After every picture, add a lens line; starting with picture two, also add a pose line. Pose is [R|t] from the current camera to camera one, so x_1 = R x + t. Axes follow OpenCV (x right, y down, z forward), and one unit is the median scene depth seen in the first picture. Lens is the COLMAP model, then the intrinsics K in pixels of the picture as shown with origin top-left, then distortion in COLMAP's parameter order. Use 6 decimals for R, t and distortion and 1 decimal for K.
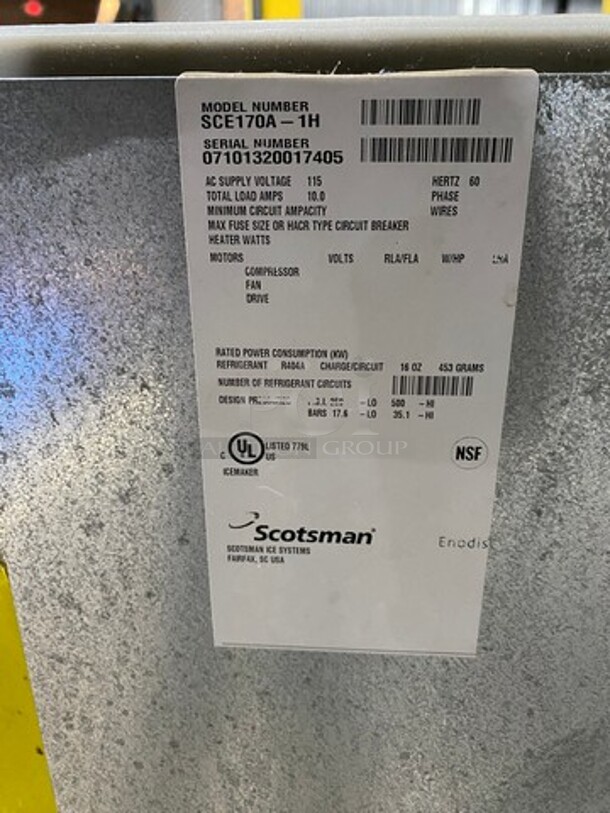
lens RADIAL K [[624.3, 0, 308.2], [0, 624.3, 405.8], [0, 0, 1]] dist [0.024061, -0.018006]
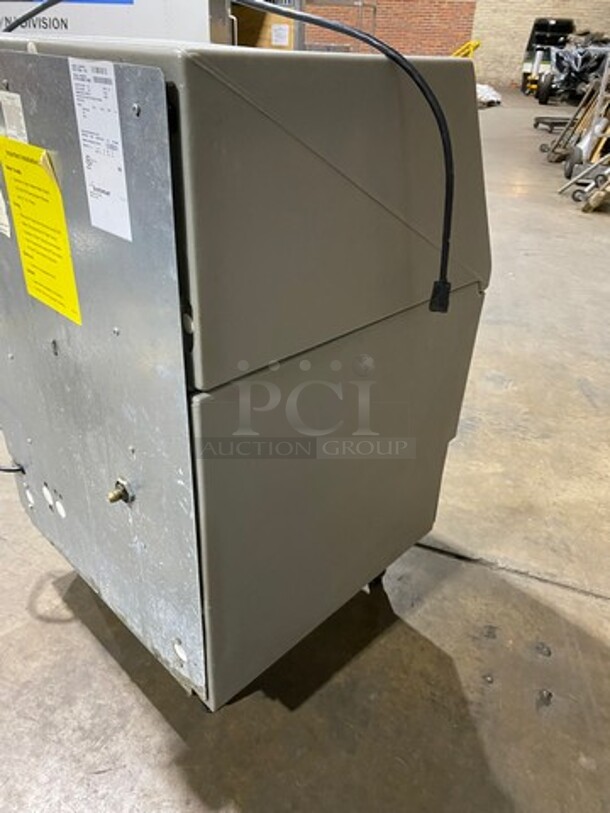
lens RADIAL K [[624.3, 0, 302.9], [0, 624.3, 411.0], [0, 0, 1]] dist [0.024061, -0.018006]
pose [[0.747462, 0.365921, -0.554438, 3.741974], [-0.266660, 0.929694, 0.254089, 0.177901], [0.608435, -0.042076, 0.792488, -1.353119]]
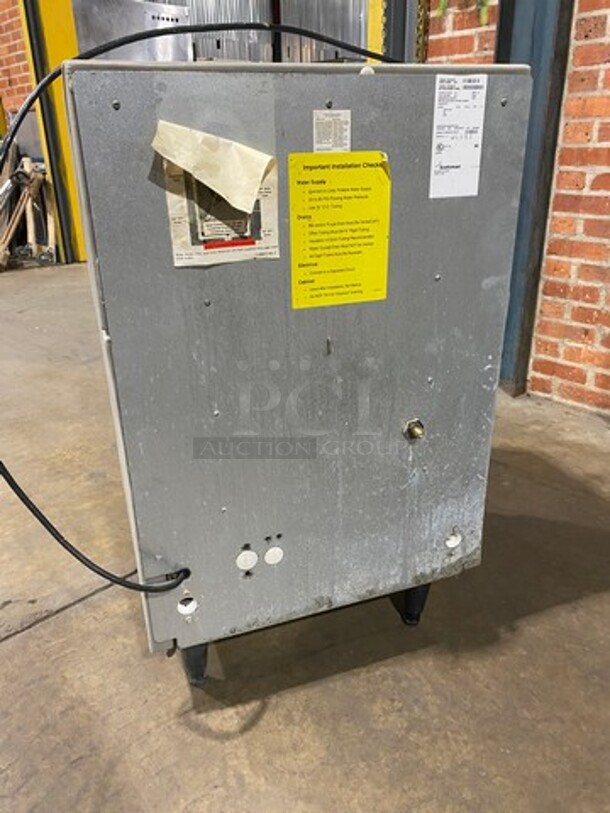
lens RADIAL K [[624.3, 0, 301.8], [0, 624.3, 403.4], [0, 0, 1]] dist [0.024061, -0.018006]
pose [[0.921673, -0.169138, 0.349157, -3.556856], [0.154260, 0.985533, 0.070208, 1.729529], [-0.355981, -0.010847, 0.934430, -3.707858]]
